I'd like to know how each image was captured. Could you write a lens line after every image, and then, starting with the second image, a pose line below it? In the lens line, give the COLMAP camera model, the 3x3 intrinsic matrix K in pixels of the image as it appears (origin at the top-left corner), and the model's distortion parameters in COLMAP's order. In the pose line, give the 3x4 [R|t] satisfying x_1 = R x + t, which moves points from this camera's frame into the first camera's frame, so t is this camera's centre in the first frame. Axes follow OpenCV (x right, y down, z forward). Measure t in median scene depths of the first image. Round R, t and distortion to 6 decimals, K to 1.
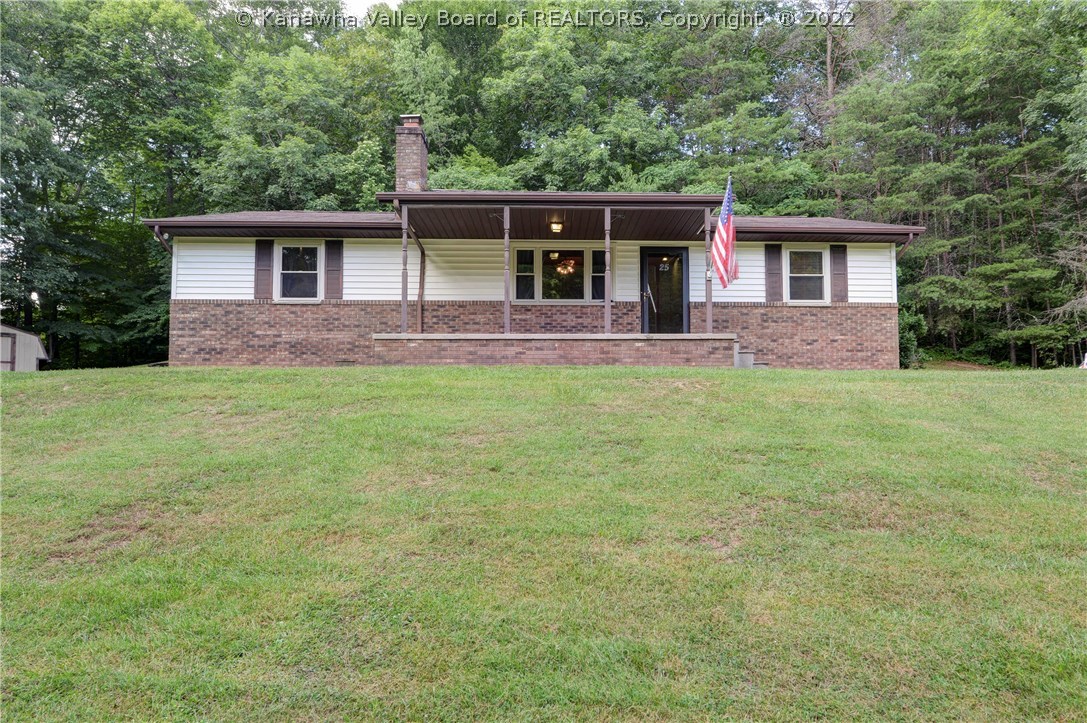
lens RADIAL K [[706.9, 0, 548.0], [0, 706.9, 362.8], [0, 0, 1]] dist [0.012674, -0.001182]
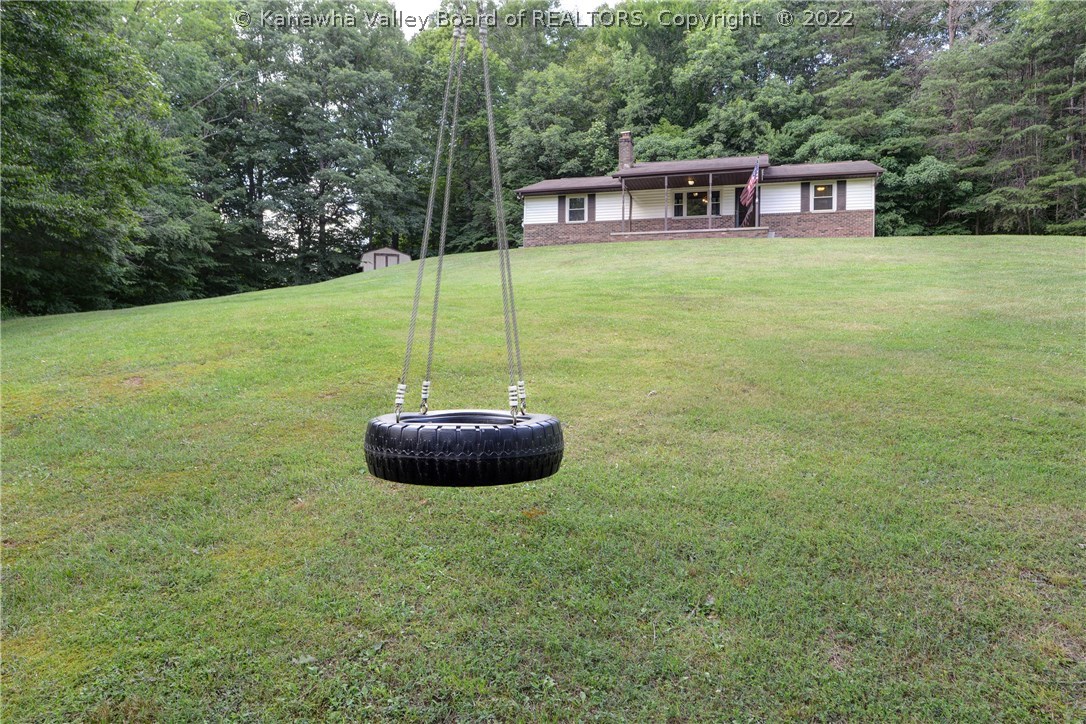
lens RADIAL K [[722.1, 0, 543.6], [0, 722.1, 364.4], [0, 0, 1]] dist [-0.001215, 0.004112]
pose [[0.953822, 0.011431, -0.300155, 0.119104], [0.017106, 0.995587, 0.092272, 0.073103], [0.299885, -0.093146, 0.949417, -0.614822]]
